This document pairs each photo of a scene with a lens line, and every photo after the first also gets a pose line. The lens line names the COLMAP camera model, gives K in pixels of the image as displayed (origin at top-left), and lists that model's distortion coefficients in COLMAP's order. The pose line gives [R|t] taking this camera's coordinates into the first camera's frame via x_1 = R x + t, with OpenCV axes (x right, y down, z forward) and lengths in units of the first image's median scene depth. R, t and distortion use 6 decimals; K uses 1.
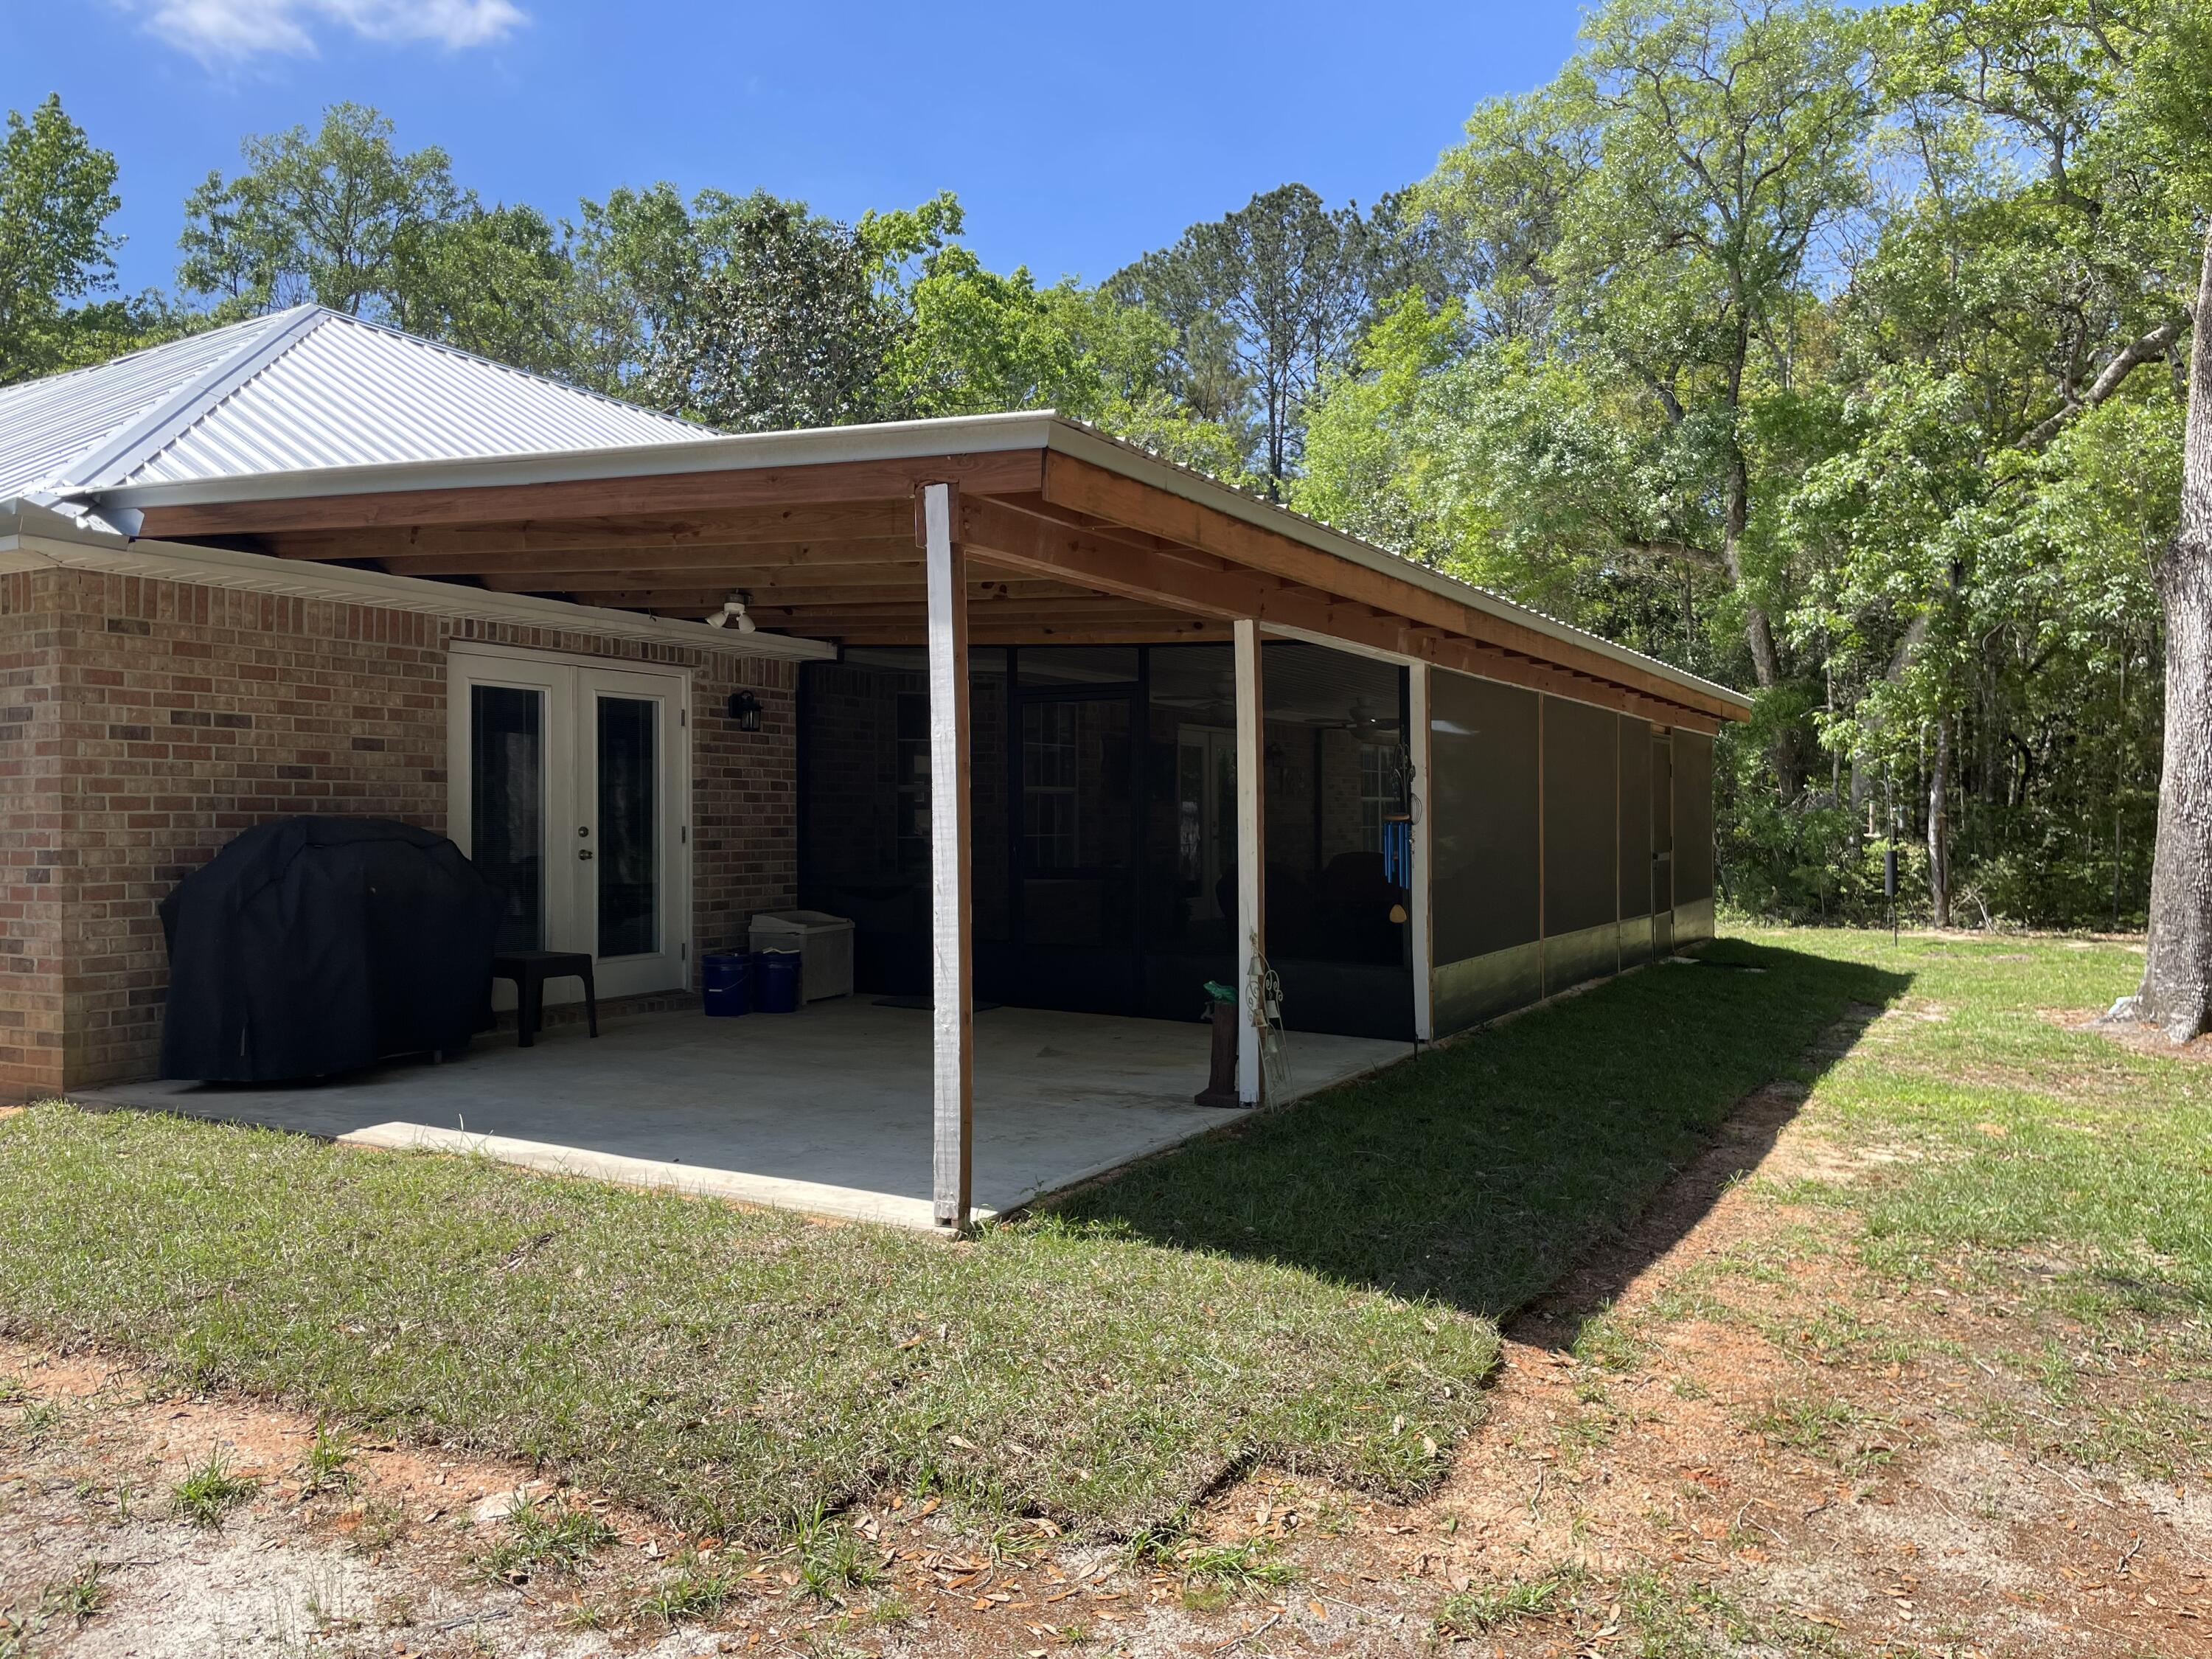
lens RADIAL K [[1706.7, 0, 1105.7], [0, 1706.7, 829.6], [0, 0, 1]] dist [0.047530, -0.059498]
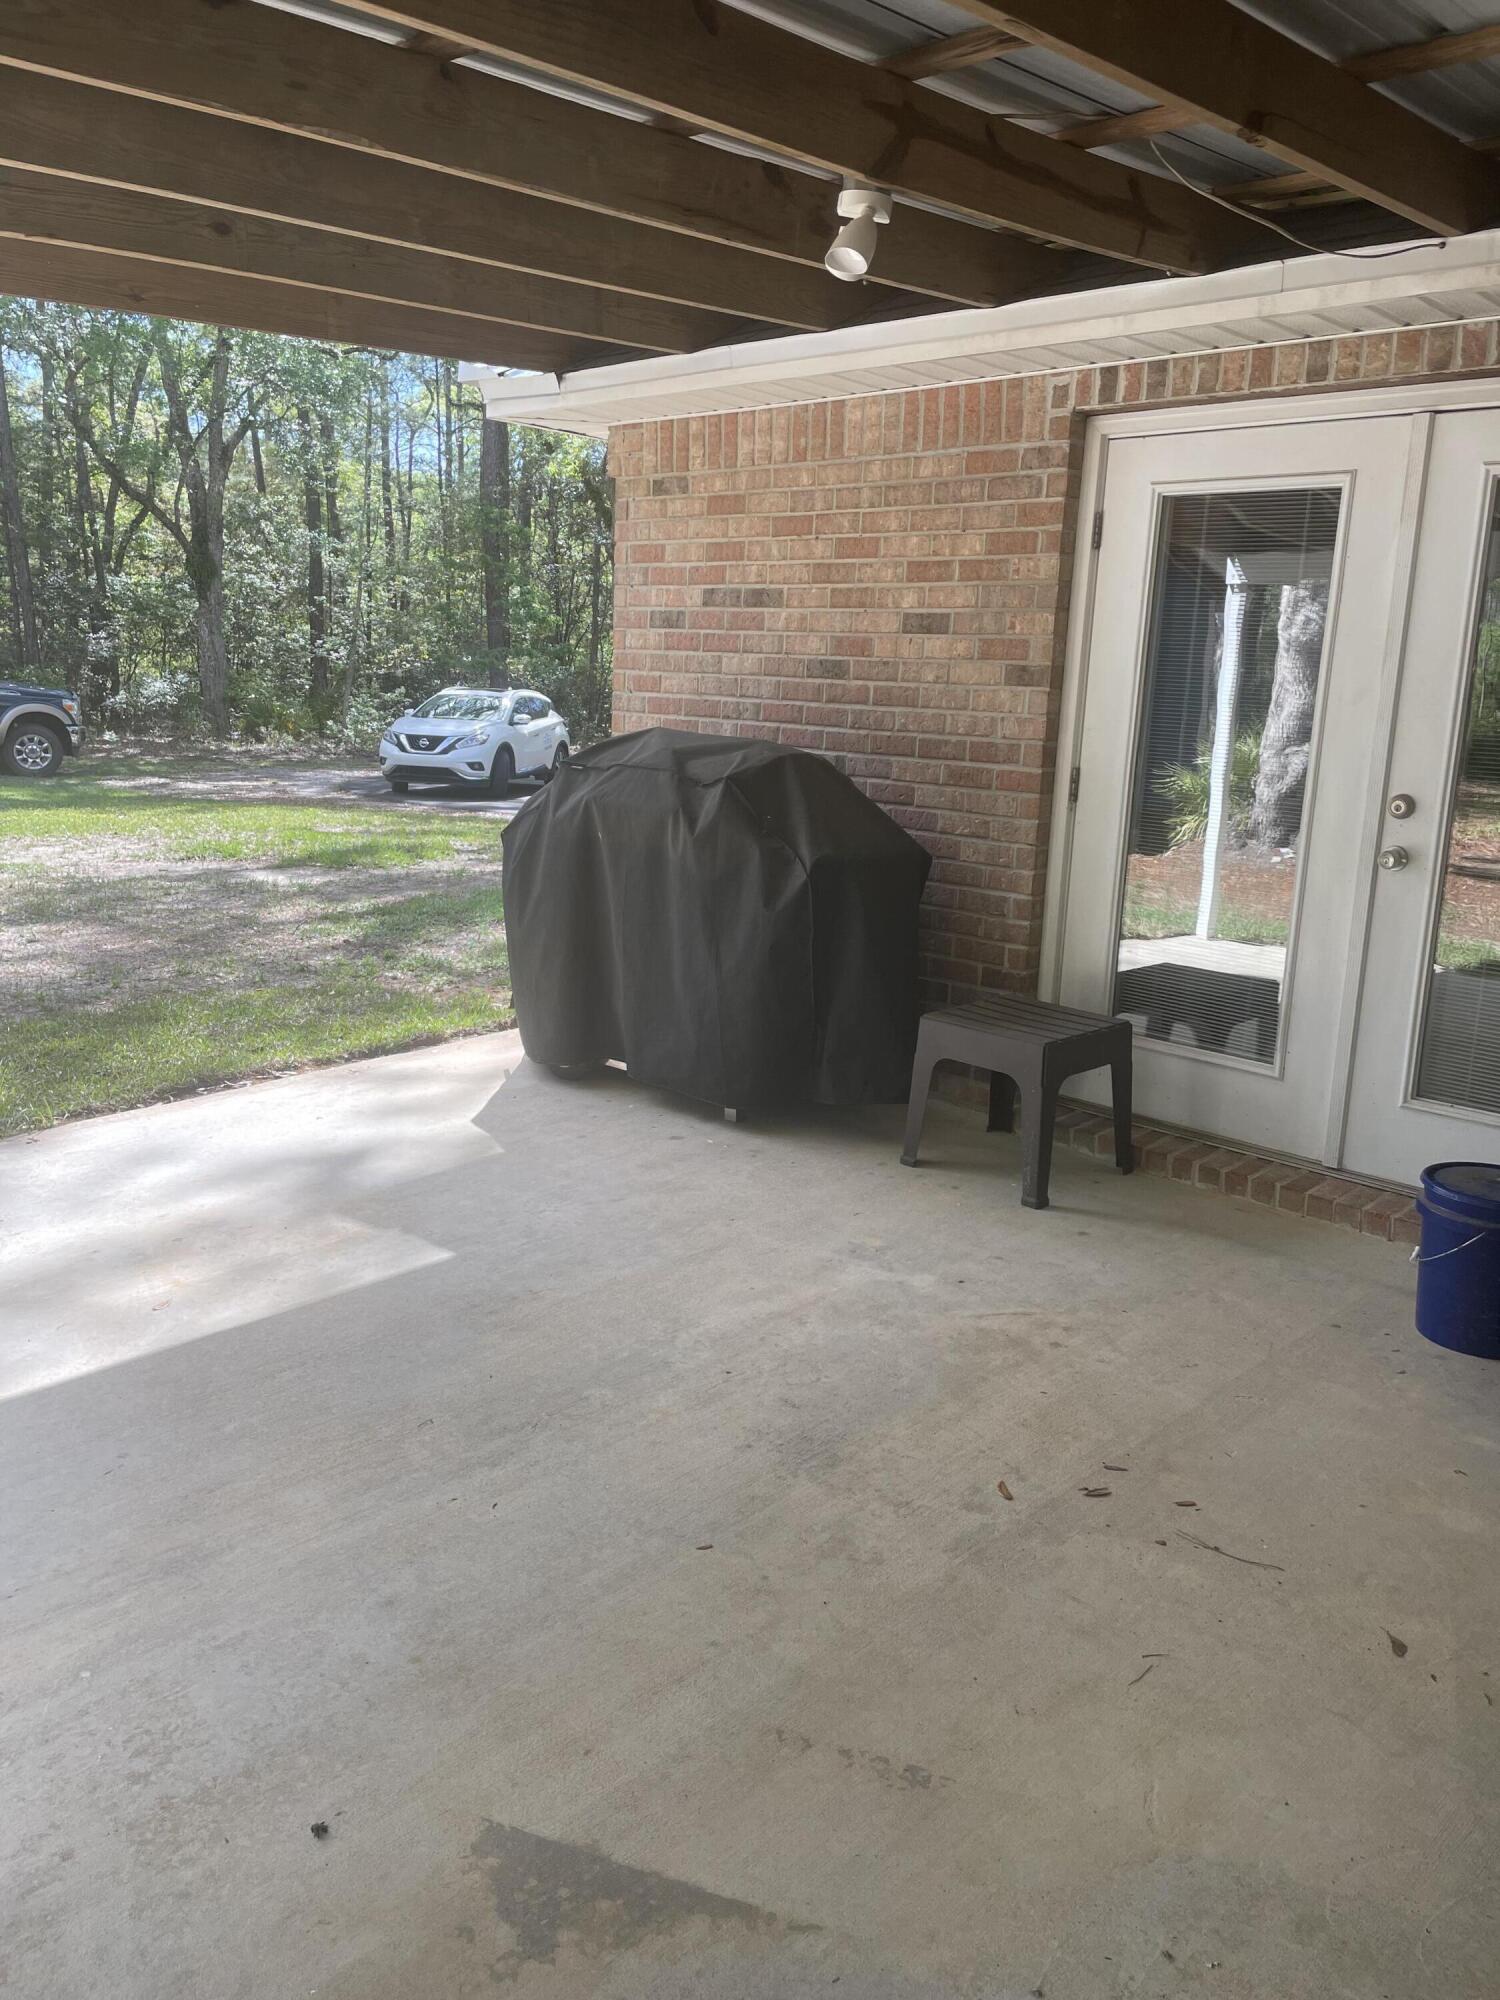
lens RADIAL K [[1543.1, 0, 747.1], [0, 1543.1, 994.5], [0, 0, 1]] dist [0.047530, -0.059498]
pose [[-0.267082, 0.223884, -0.937306, 0.152274], [-0.016237, 0.971455, 0.236667, -0.052191], [0.963537, 0.078429, -0.255823, 1.121244]]
